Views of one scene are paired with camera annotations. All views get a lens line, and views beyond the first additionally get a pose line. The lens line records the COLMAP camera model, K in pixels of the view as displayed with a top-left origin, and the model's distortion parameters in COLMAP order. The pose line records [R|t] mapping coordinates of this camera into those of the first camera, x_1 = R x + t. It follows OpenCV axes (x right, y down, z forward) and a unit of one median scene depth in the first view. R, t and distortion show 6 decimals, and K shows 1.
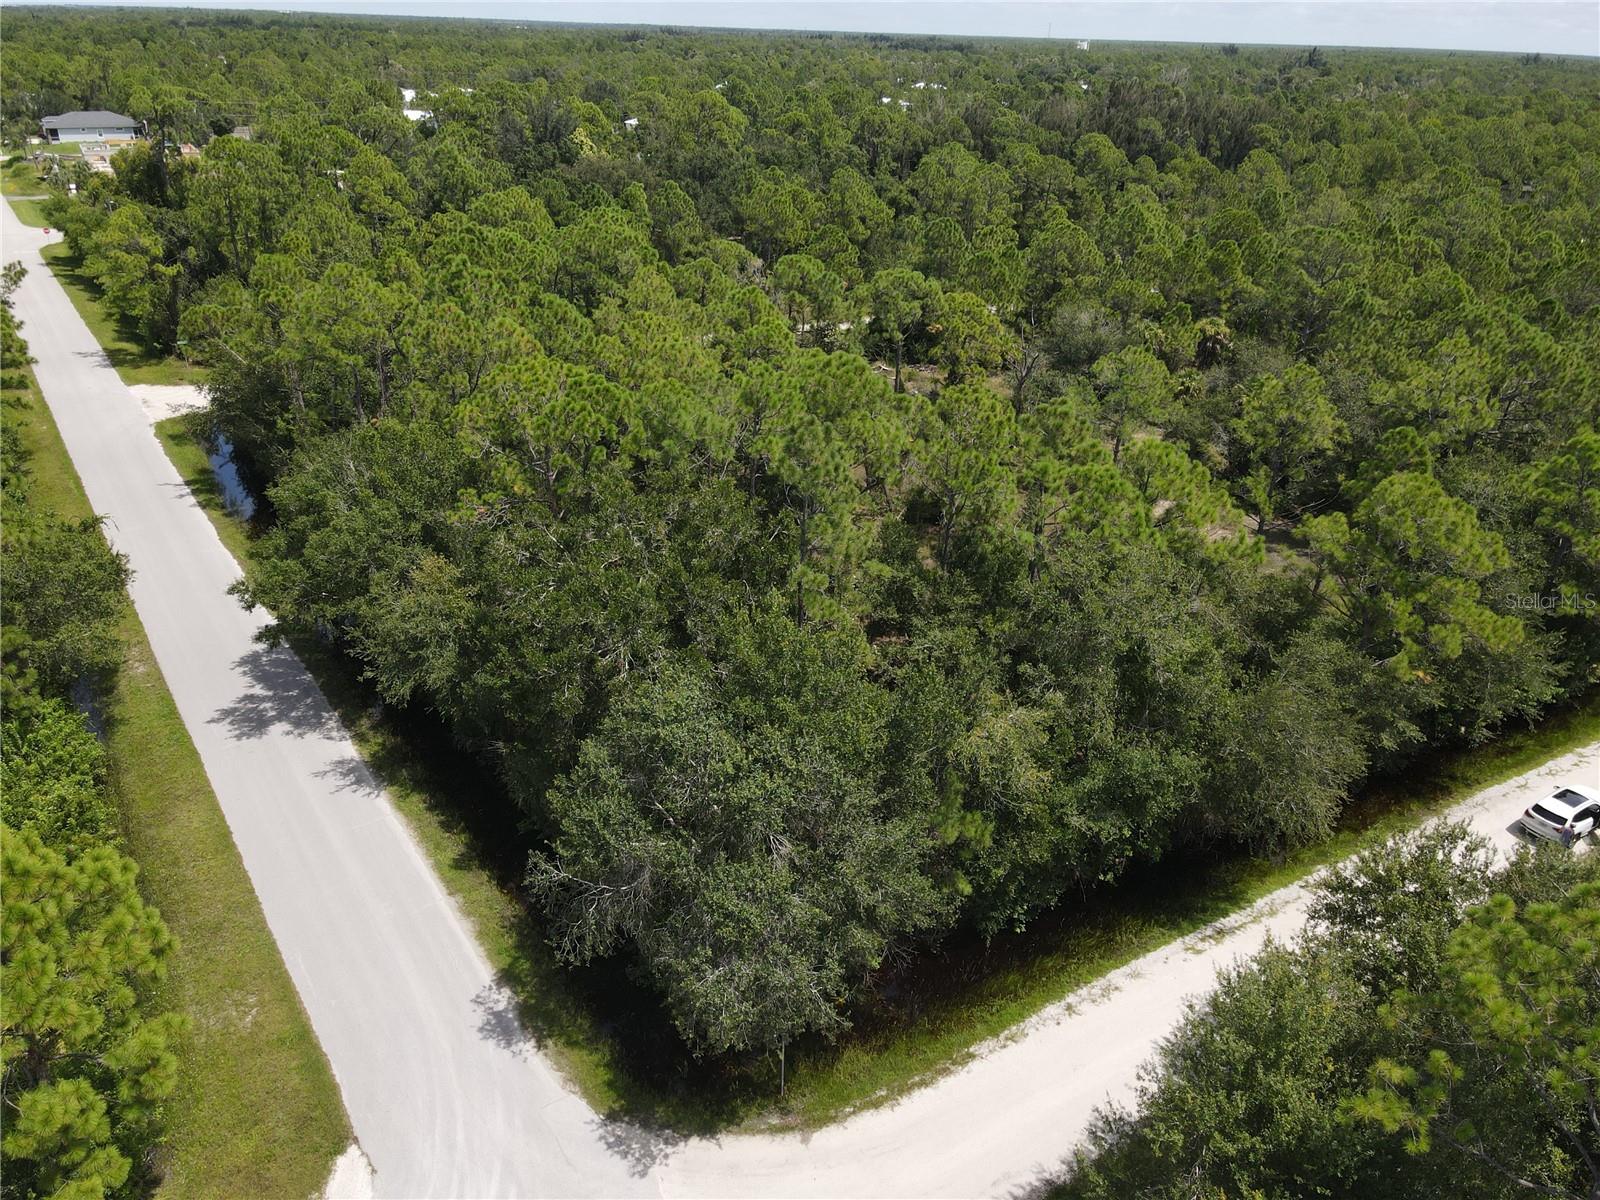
lens RADIAL K [[1187.2, 0, 804.4], [0, 1187.2, 602.8], [0, 0, 1]] dist [0.038212, -0.021545]
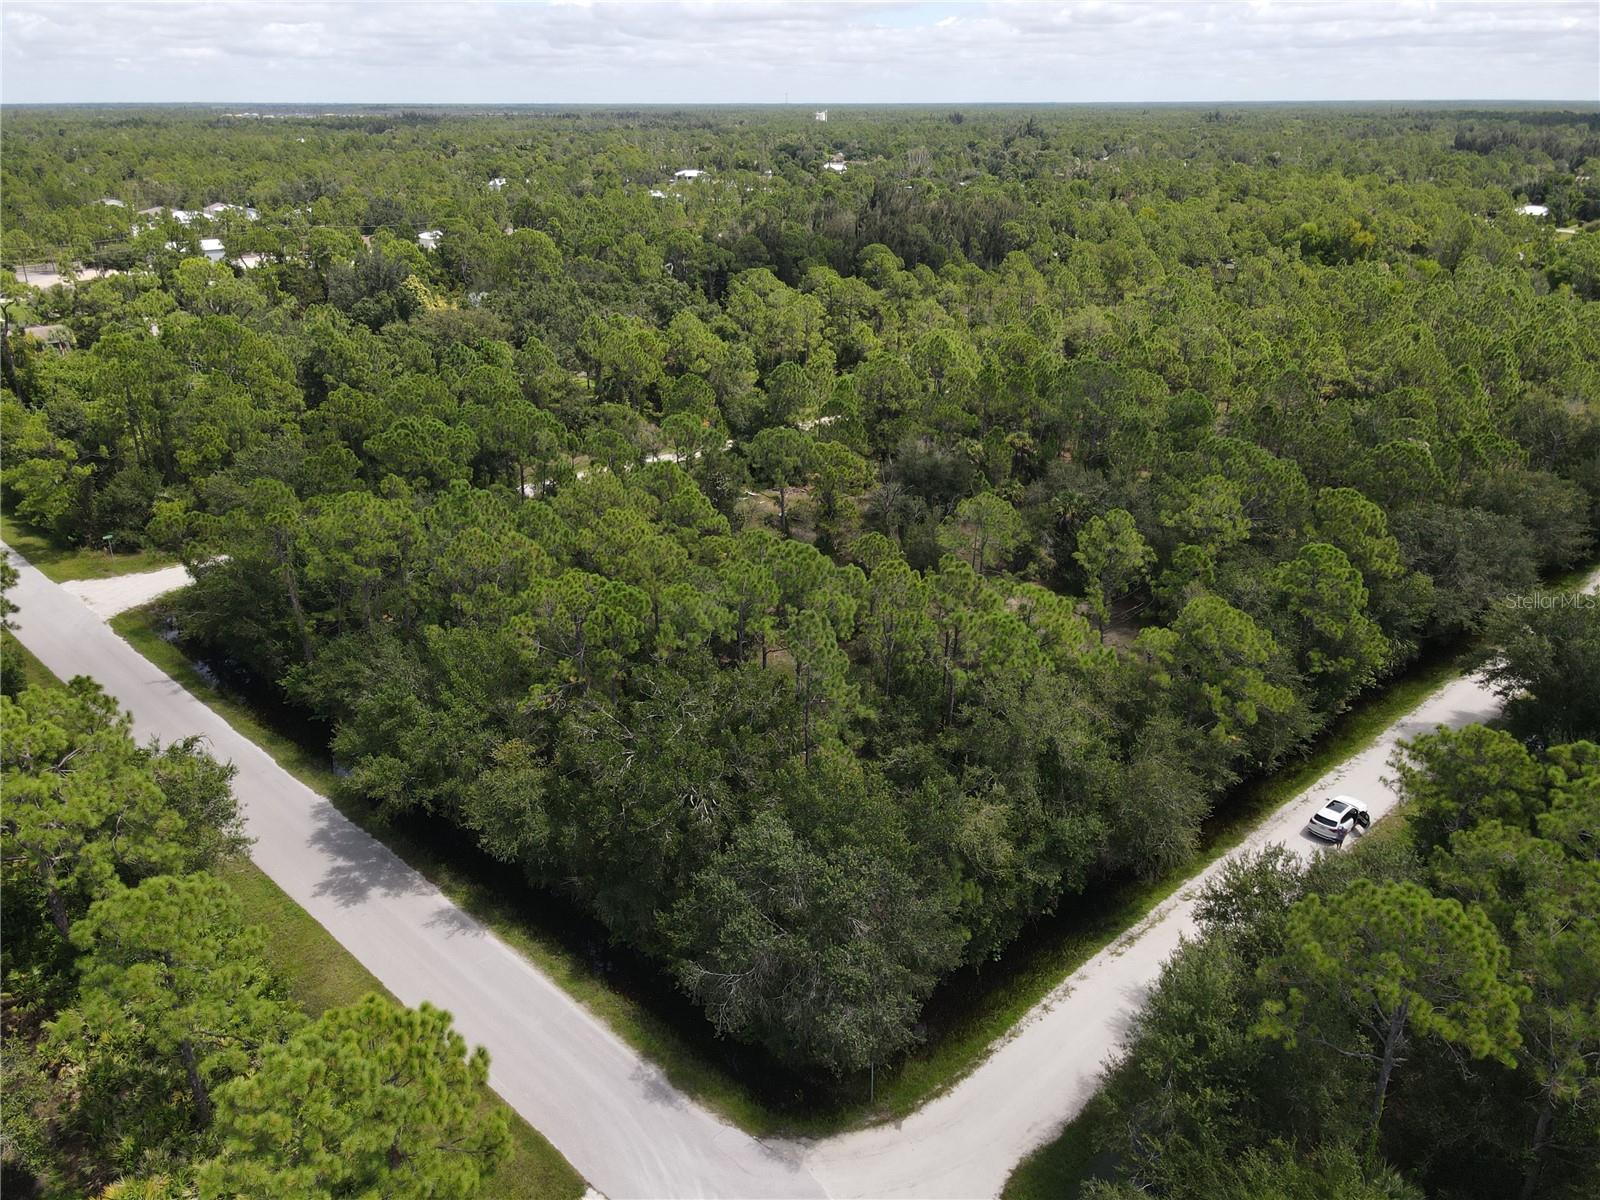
lens RADIAL K [[1187.2, 0, 806.7], [0, 1187.2, 604.7], [0, 0, 1]] dist [0.038212, -0.021545]
pose [[0.978935, -0.109268, 0.172473, -0.219777], [0.116376, 0.992702, -0.031621, -0.112762], [-0.167759, 0.051026, 0.984507, -0.338450]]
